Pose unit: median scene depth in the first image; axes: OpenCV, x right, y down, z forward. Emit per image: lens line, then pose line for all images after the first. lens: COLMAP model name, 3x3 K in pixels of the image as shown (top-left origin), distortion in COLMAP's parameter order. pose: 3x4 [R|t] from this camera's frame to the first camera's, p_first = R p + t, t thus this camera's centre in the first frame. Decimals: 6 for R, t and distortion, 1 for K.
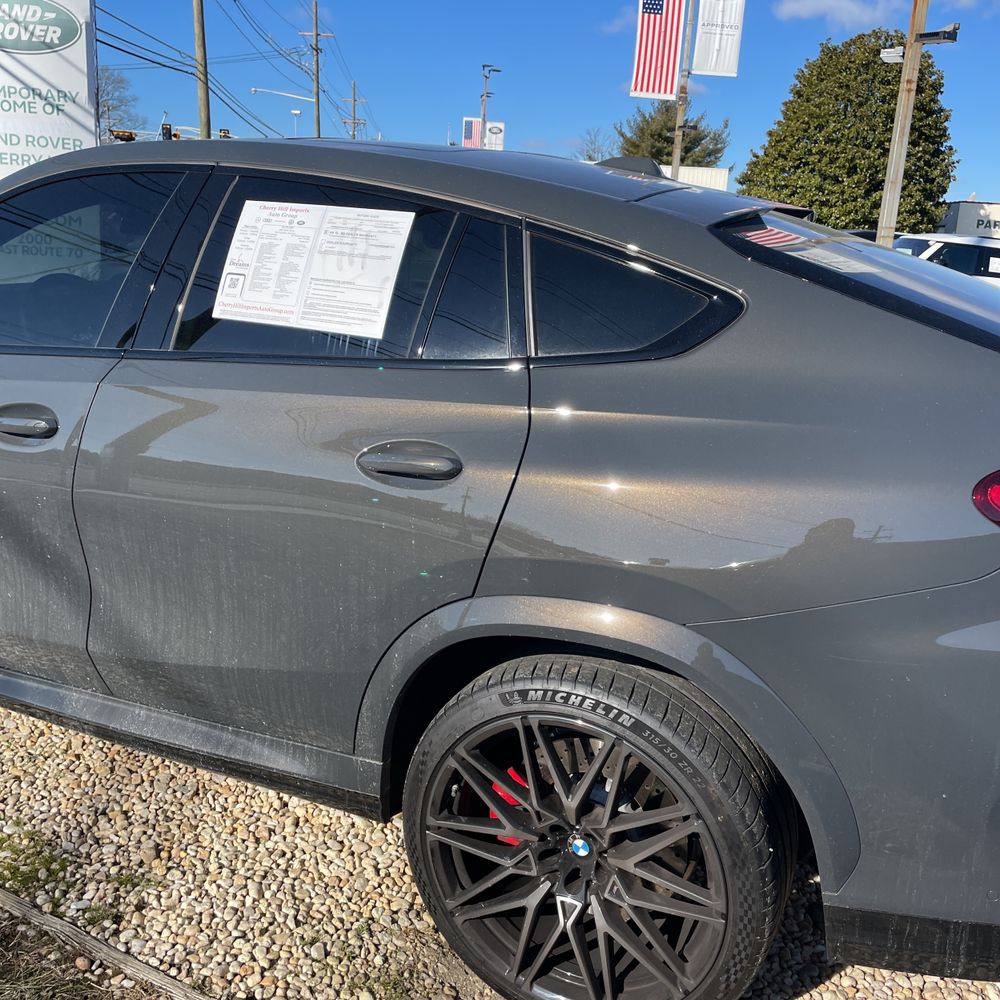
lens RADIAL K [[987.7, 0, 512.5], [0, 987.7, 485.1], [0, 0, 1]] dist [0.098605, -0.126738]
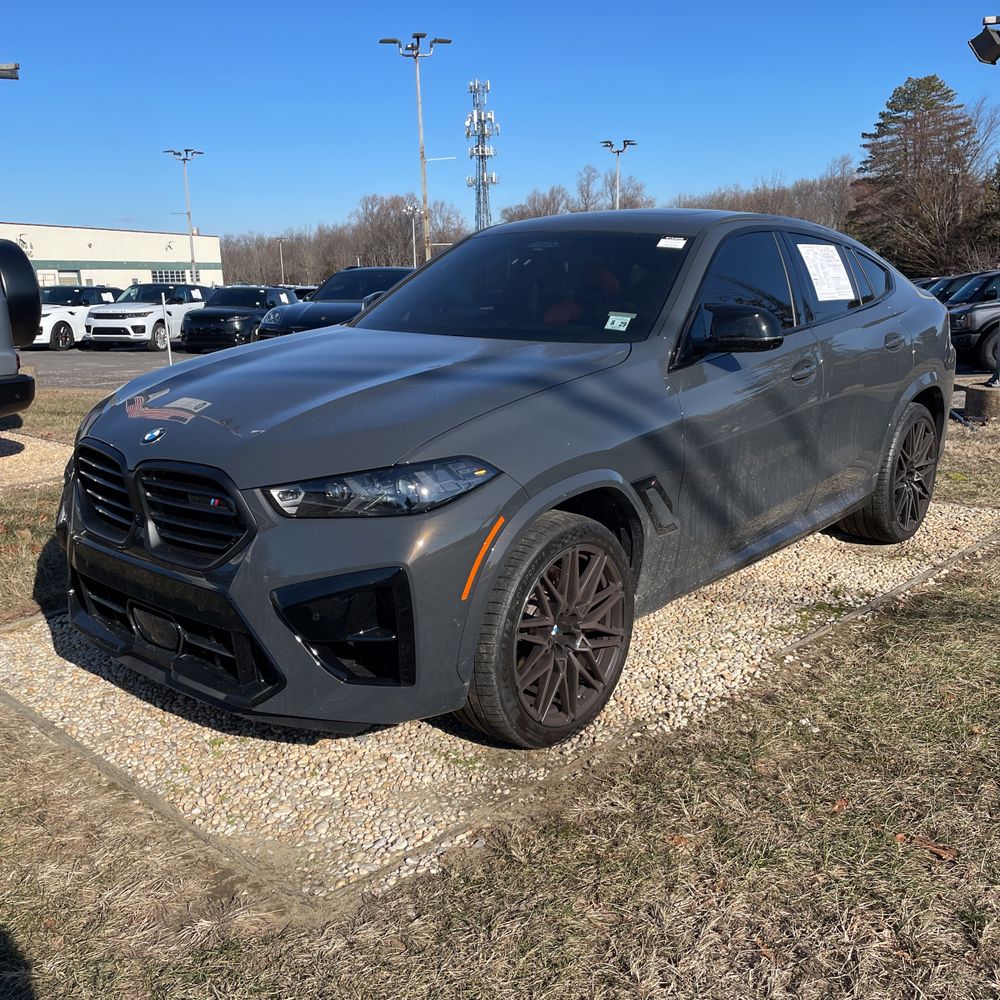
lens RADIAL K [[983.3, 0, 459.8], [0, 983.3, 495.9], [0, 0, 1]] dist [0.101170, -0.151698]
pose [[0.294839, -0.270609, 0.916428, -2.552926], [0.262069, 0.945187, 0.194787, -0.389133], [-0.918907, 0.182737, 0.349596, 1.053445]]
